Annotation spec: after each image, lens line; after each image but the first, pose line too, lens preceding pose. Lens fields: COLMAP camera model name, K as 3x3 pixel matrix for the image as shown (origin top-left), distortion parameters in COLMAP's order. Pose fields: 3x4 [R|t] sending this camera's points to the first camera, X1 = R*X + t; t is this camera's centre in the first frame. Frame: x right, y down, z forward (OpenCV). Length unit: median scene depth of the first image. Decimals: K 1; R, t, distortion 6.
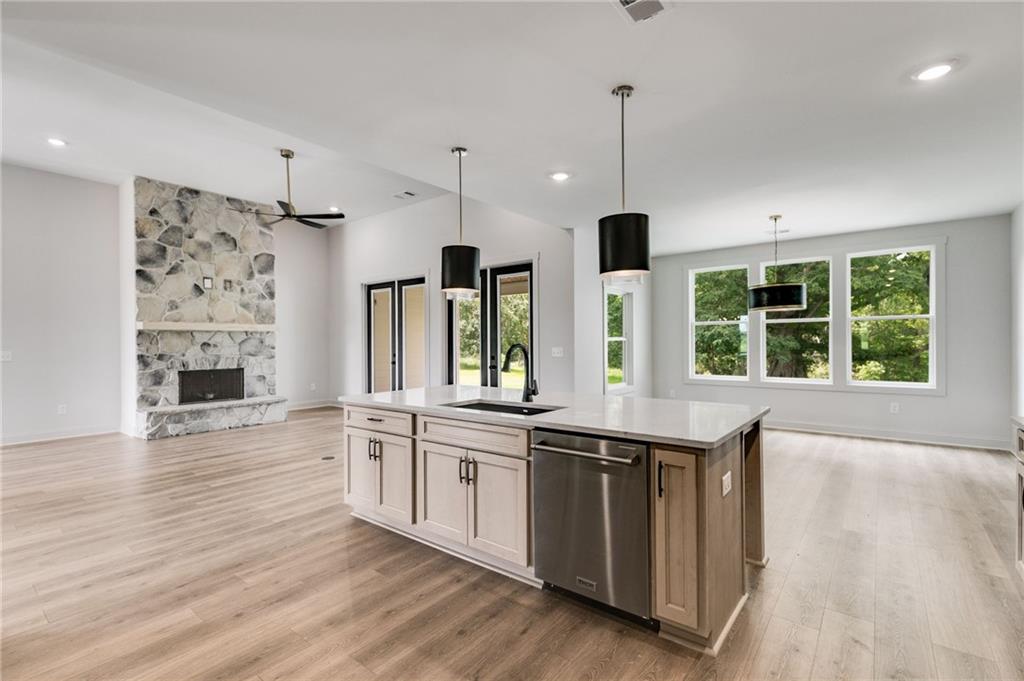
lens RADIAL K [[471.3, 0, 514.6], [0, 471.3, 336.9], [0, 0, 1]] dist [0.013134, 0.000073]
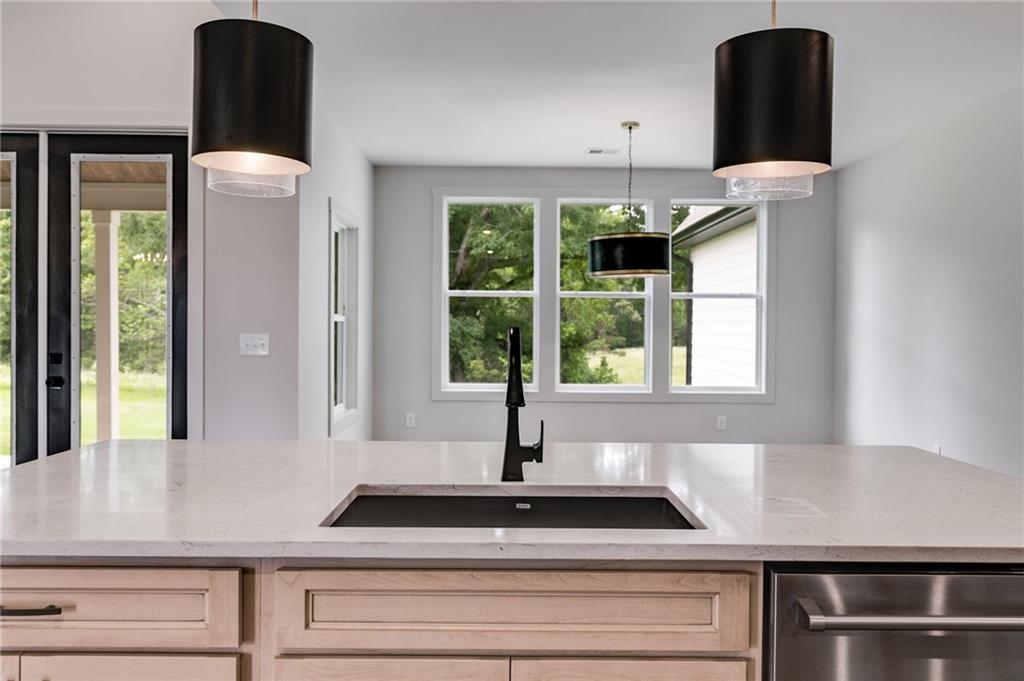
lens RADIAL K [[806.7, 0, 519.7], [0, 806.7, 337.3], [0, 0, 1]] dist [0.031247, 0.005236]
pose [[0.791550, 0.004400, 0.611089, -0.187730], [-0.020525, 0.999601, 0.019390, 0.005144], [-0.610760, -0.027891, 0.791325, 0.252094]]
